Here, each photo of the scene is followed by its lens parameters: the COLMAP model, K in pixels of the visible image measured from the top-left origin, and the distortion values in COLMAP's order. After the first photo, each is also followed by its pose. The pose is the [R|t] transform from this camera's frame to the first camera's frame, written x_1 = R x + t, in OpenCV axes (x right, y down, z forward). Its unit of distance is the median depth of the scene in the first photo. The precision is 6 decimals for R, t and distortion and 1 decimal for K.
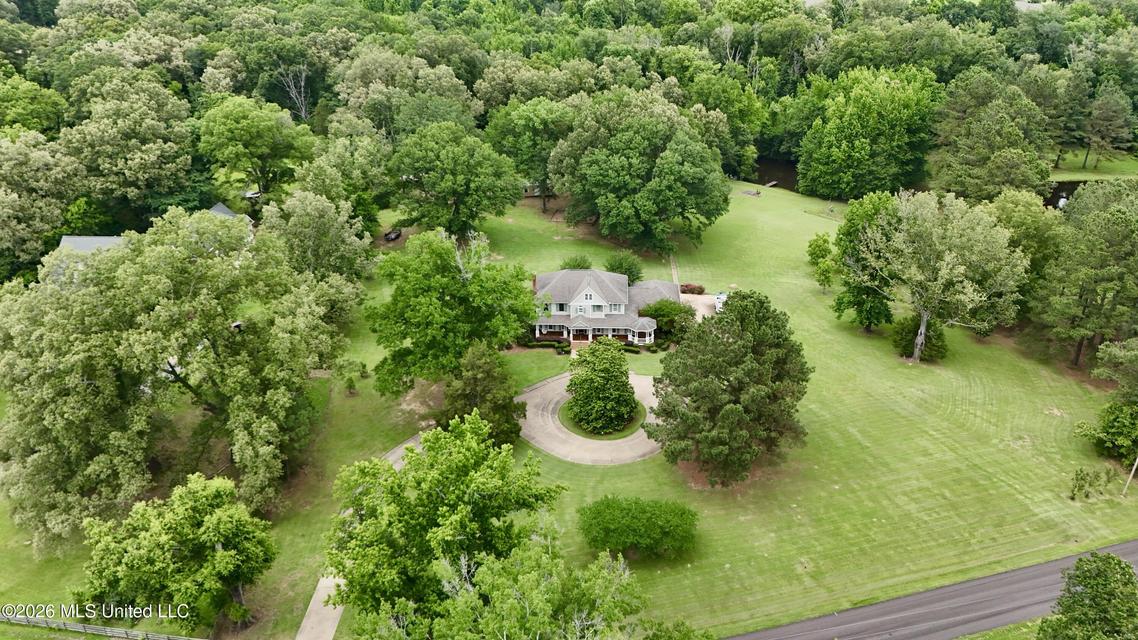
lens RADIAL K [[826.9, 0, 569.0], [0, 826.9, 320.0], [0, 0, 1]] dist [0.044421, -0.032211]
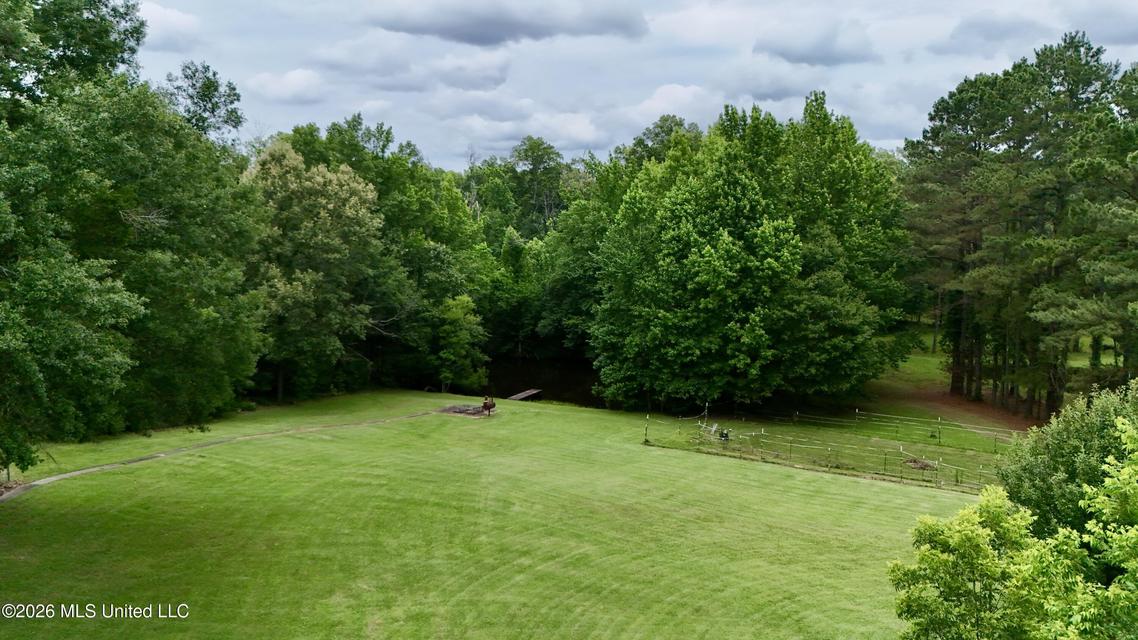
lens RADIAL K [[826.9, 0, 569.0], [0, 826.9, 320.0], [0, 0, 1]] dist [0.044421, -0.032211]
pose [[0.956712, -0.015838, 0.290604, 0.166942], [0.118749, 0.932862, -0.340098, -0.072267], [-0.265707, 0.359885, 0.894362, 0.699440]]
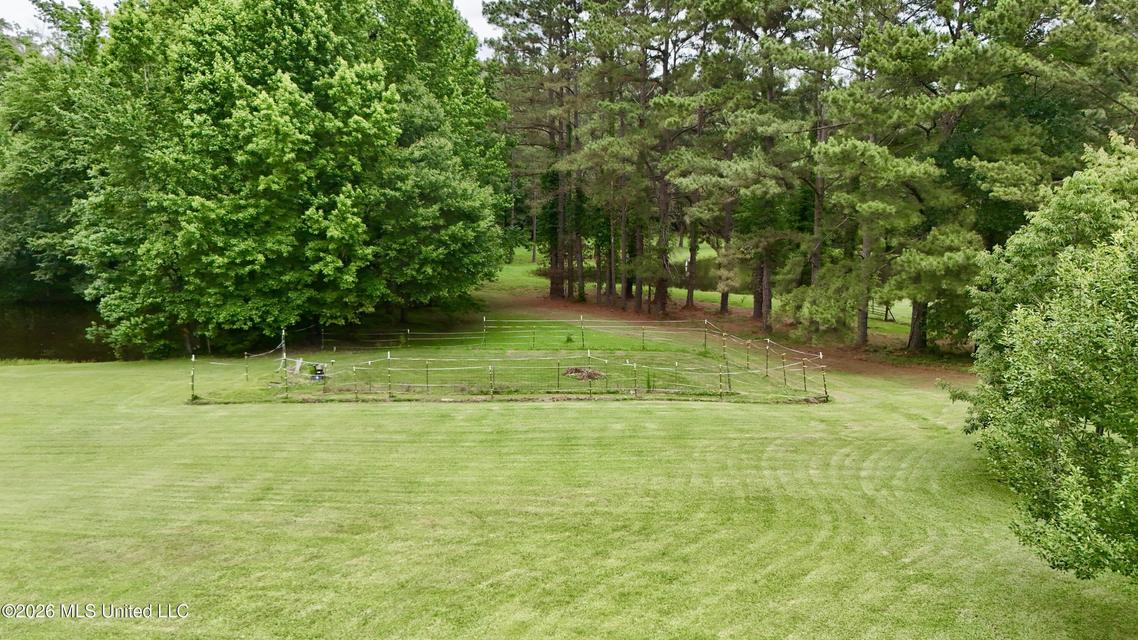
lens RADIAL K [[826.9, 0, 569.0], [0, 826.9, 320.0], [0, 0, 1]] dist [0.044421, -0.032211]
pose [[0.663980, -0.122898, 0.737582, 0.198485], [0.334771, 0.930879, -0.146260, -0.089750], [-0.668625, 0.344035, 0.659228, 0.785492]]
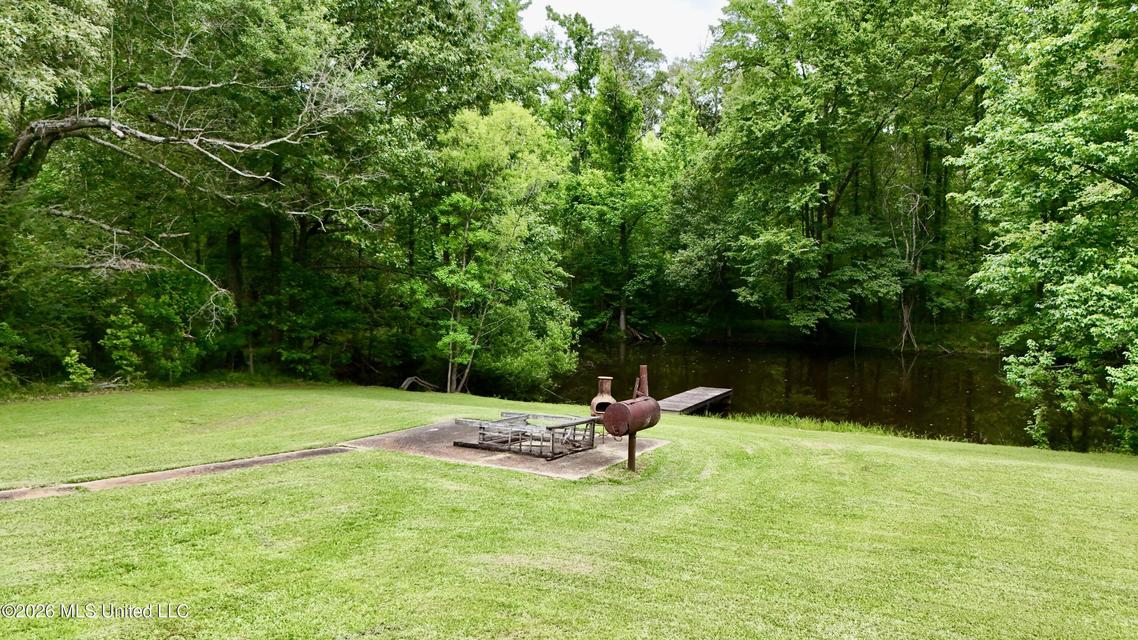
lens RADIAL K [[822.6, 0, 569.0], [0, 822.6, 320.0], [0, 0, 1]] dist [0.119360, -0.276125]
pose [[0.971541, 0.003735, 0.236842, 0.211212], [0.091981, 0.915463, -0.391750, -0.137877], [-0.218283, 0.402386, 0.889066, 0.953808]]
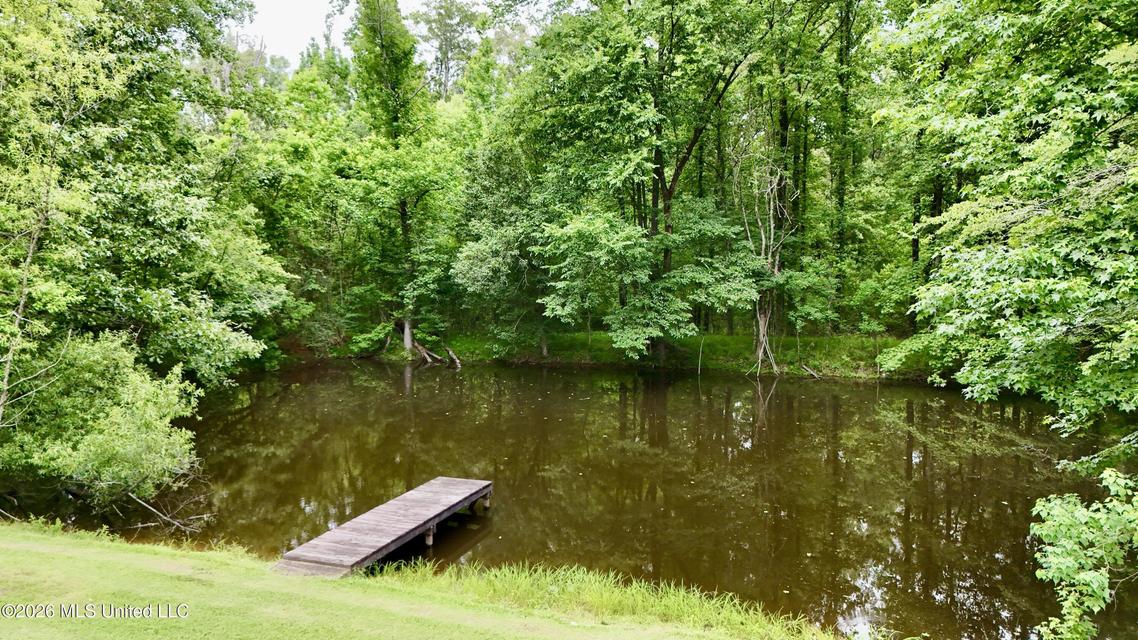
lens RADIAL K [[822.6, 0, 569.0], [0, 822.6, 320.0], [0, 0, 1]] dist [0.119360, -0.276125]
pose [[0.919798, -0.011572, 0.392221, 0.246774], [0.166081, 0.917099, -0.362419, -0.163423], [-0.355512, 0.398493, 0.845467, 0.999396]]
